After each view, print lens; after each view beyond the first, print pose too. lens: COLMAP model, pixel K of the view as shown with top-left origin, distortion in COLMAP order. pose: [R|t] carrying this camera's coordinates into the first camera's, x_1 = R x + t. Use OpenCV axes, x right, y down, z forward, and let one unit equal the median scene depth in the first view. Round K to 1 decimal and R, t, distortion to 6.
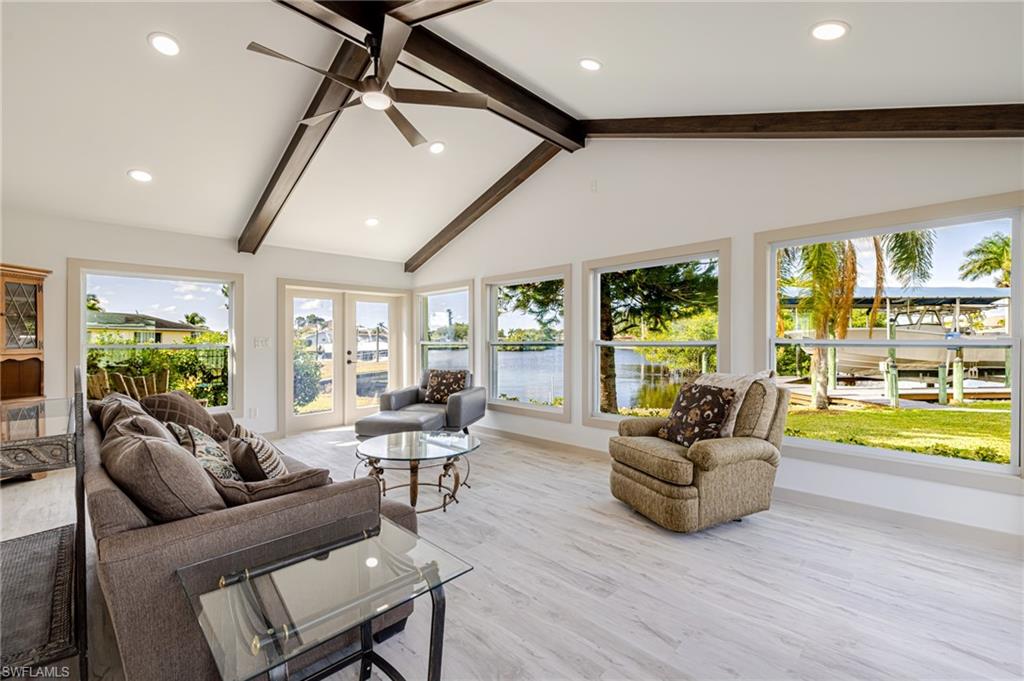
lens RADIAL K [[437.3, 0, 510.3], [0, 437.3, 338.0], [0, 0, 1]] dist [0.000812, 0.000186]
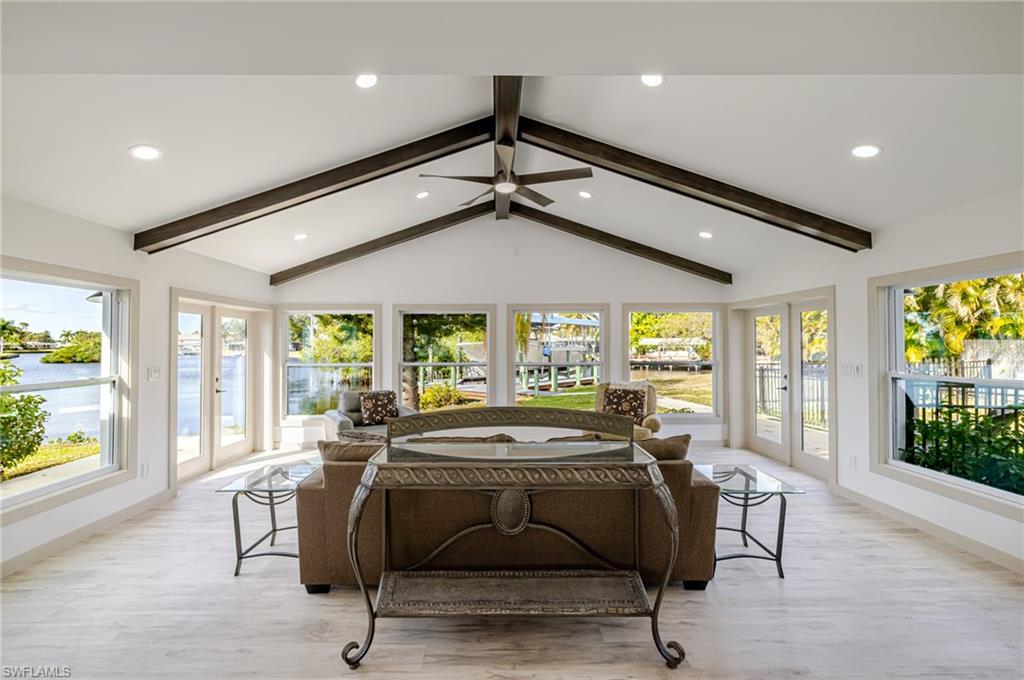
lens RADIAL K [[437.3, 0, 510.3], [0, 437.3, 337.5], [0, 0, 1]] dist [0.000812, 0.000186]
pose [[0.697231, 0.016816, 0.716649, -0.664851], [-0.005221, 0.999817, -0.018381, -0.038492], [-0.716828, 0.009074, 0.697191, 0.043268]]
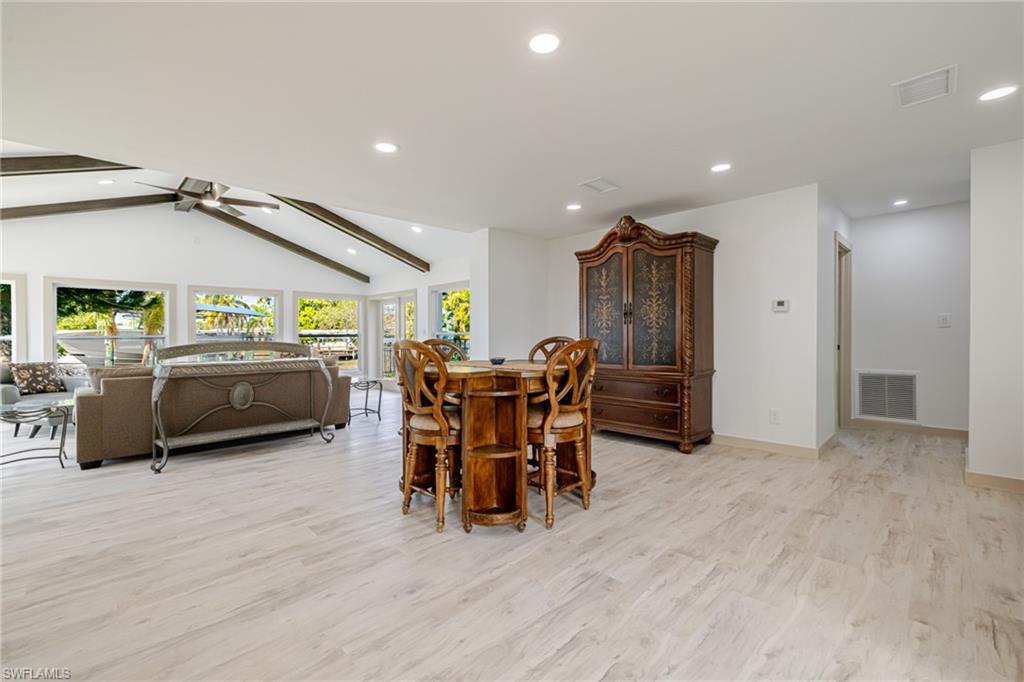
lens RADIAL K [[434.1, 0, 502.9], [0, 434.1, 339.1], [0, 0, 1]] dist [0.000069, 0.000013]
pose [[0.040083, 0.001308, 0.999196, -1.125482], [0.001885, 0.999997, -0.001385, 0.020061], [-0.999195, 0.001939, 0.040080, -0.164118]]
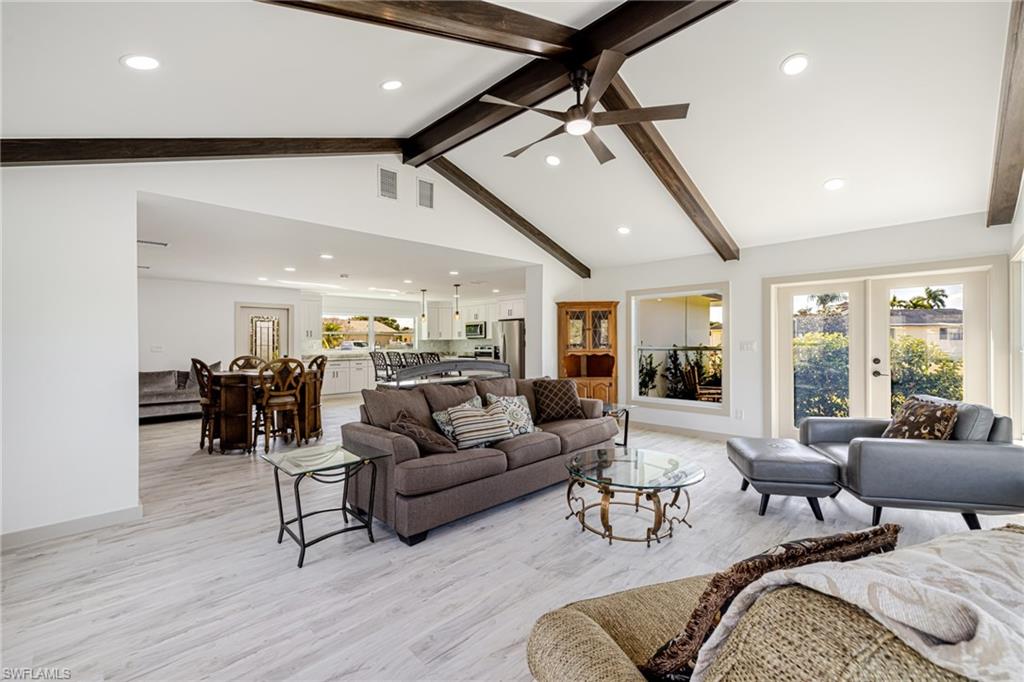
lens RADIAL K [[425.6, 0, 512.0], [0, 425.6, 341.0], [0, 0, 1]] dist [0.000344, -0.000013]
pose [[-0.006243, 0.006916, -0.999957, 0.404275], [0.014168, 0.999876, 0.006827, -0.014879], [0.999880, -0.014125, -0.006340, 0.456472]]
